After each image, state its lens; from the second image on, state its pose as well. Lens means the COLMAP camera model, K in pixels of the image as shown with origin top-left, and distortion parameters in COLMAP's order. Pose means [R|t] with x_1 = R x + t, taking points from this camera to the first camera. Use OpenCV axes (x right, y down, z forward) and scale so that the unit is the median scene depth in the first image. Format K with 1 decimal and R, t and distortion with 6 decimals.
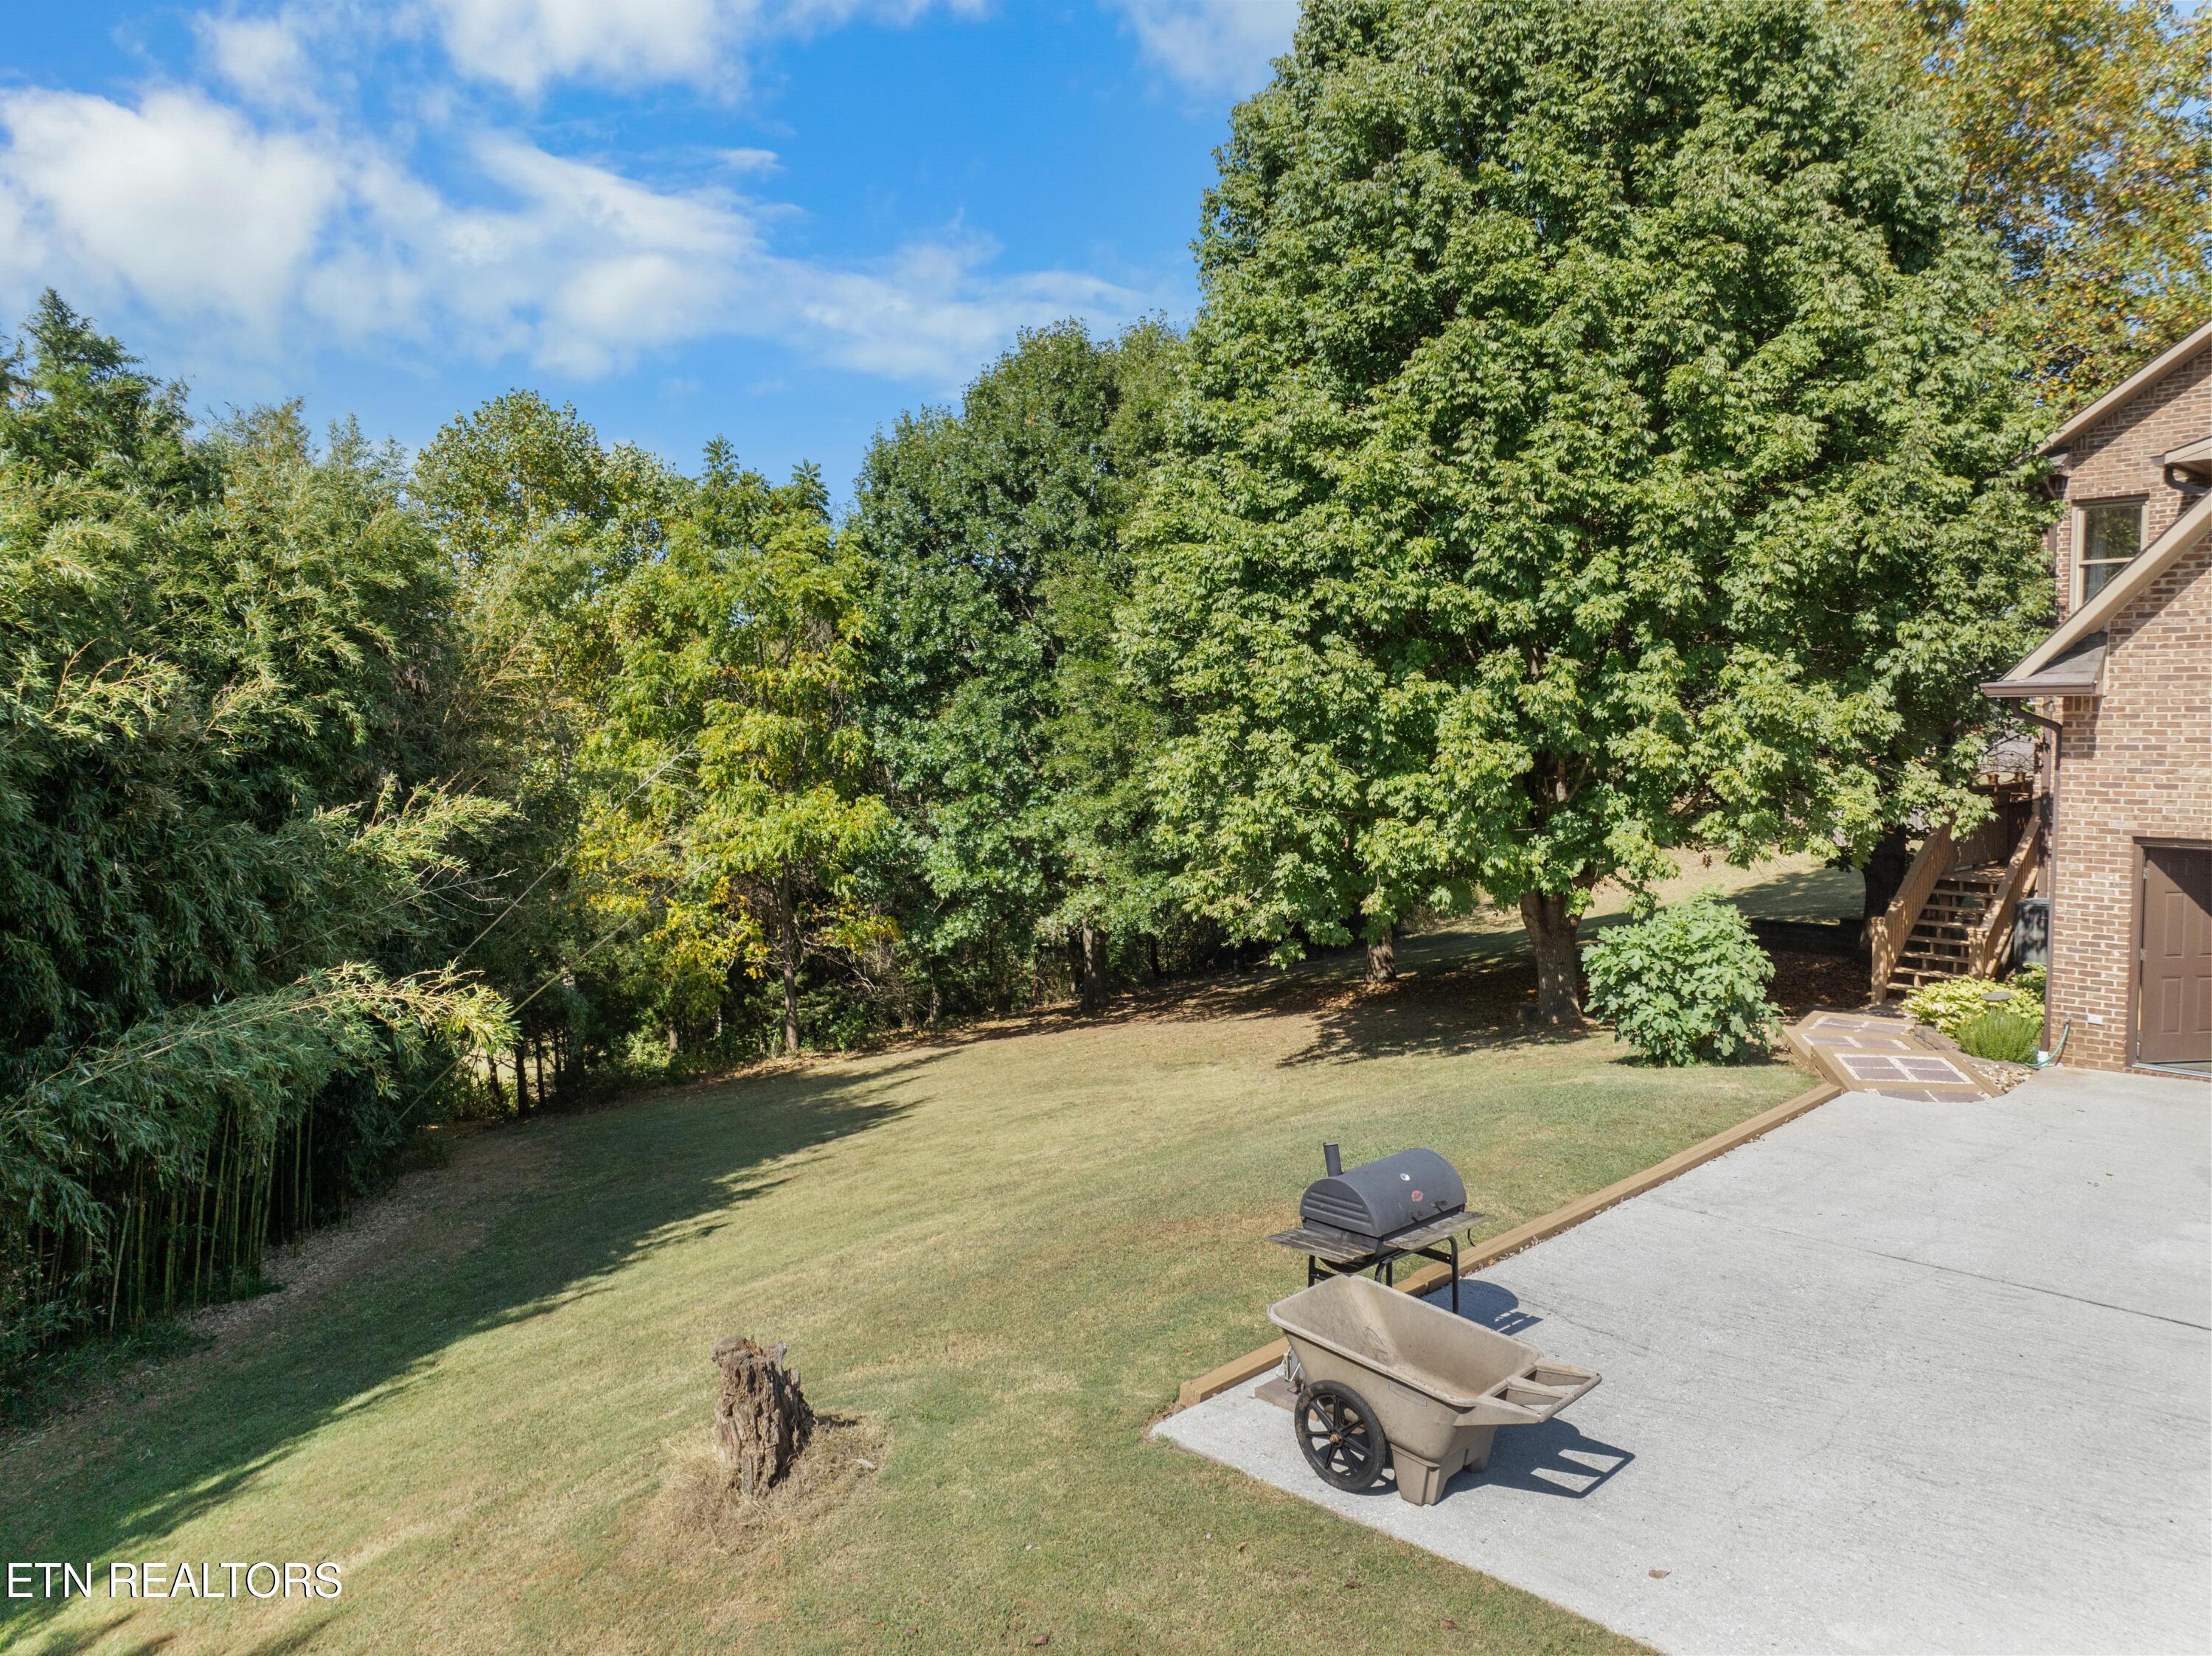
lens RADIAL K [[1559.8, 0, 1106.0], [0, 1559.8, 828.0], [0, 0, 1]] dist [-0.053240, 0.025559]
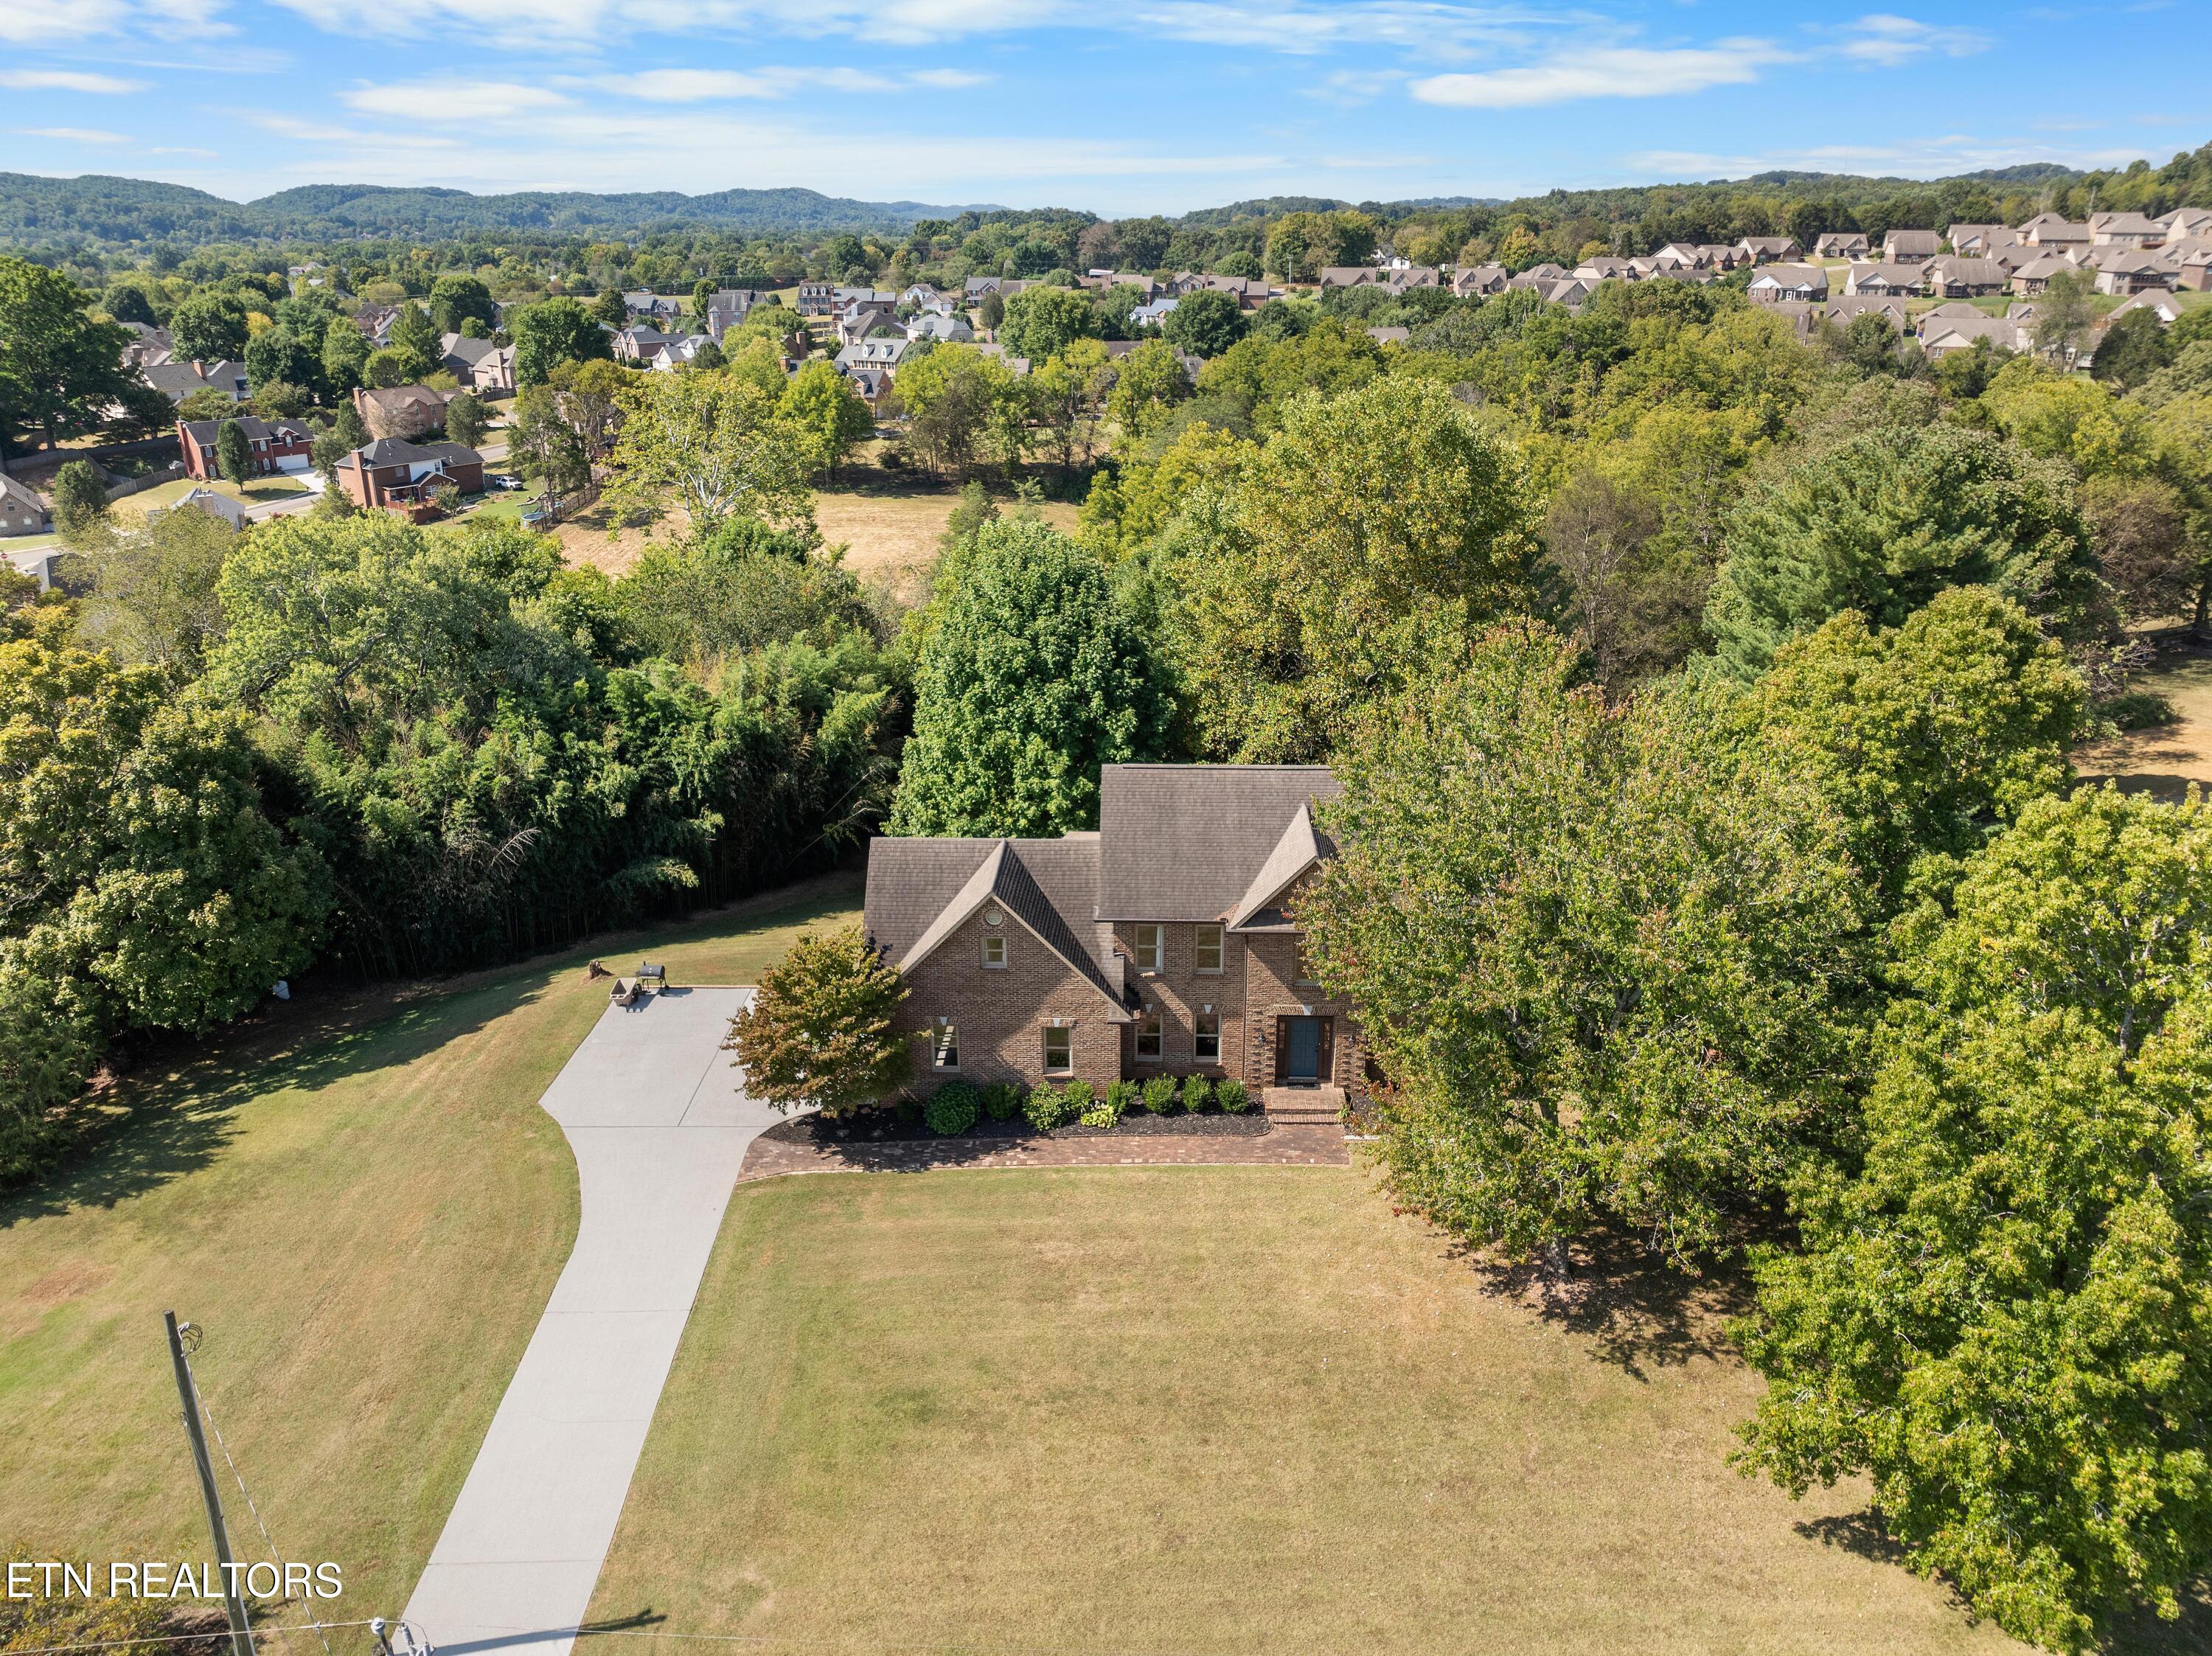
lens RADIAL K [[1595.5, 0, 1106.0], [0, 1595.5, 828.0], [0, 0, 1]] dist [-0.056401, 0.028479]
pose [[0.697461, 0.258138, -0.668516, 1.516392], [-0.051840, 0.948600, 0.312204, -0.658673], [0.714745, -0.183094, 0.674993, -0.541642]]
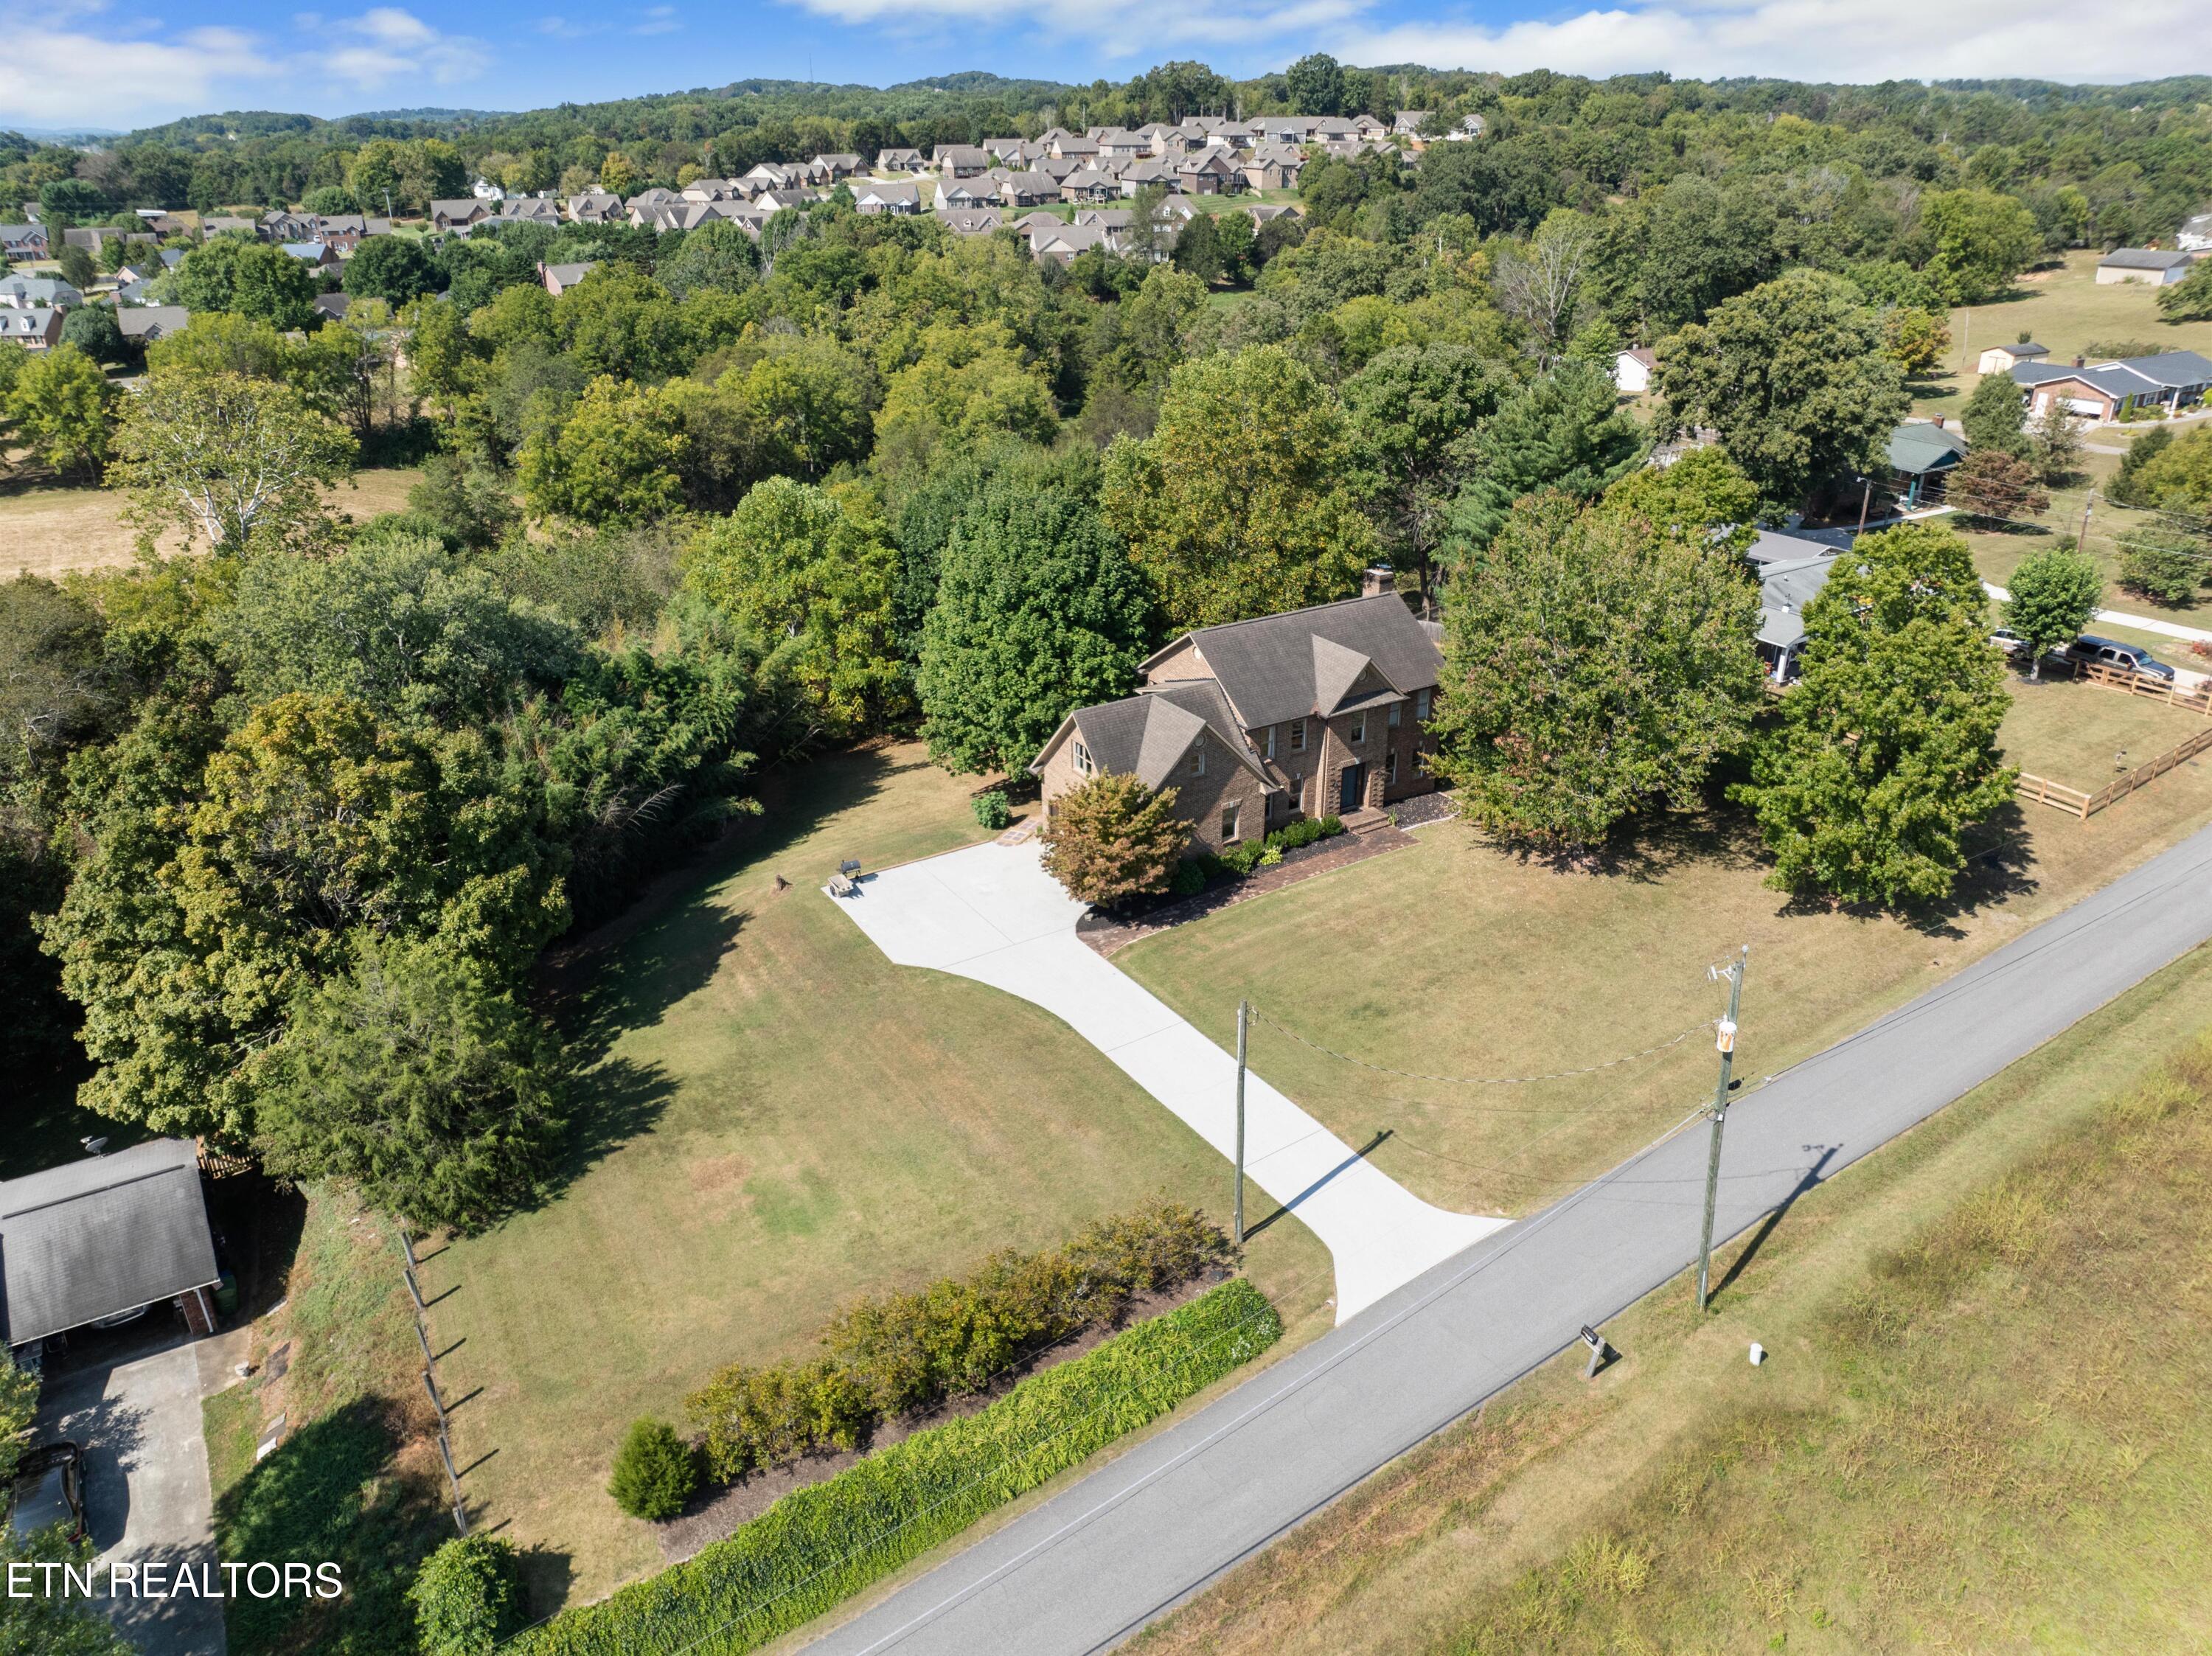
lens RADIAL K [[1559.8, 0, 1106.0], [0, 1559.8, 828.0], [0, 0, 1]] dist [-0.053240, 0.025559]
pose [[0.978600, 0.086460, -0.186727, 0.782636], [-0.016065, 0.936776, 0.349562, -0.741257], [0.205145, -0.339081, 0.918117, -1.621956]]
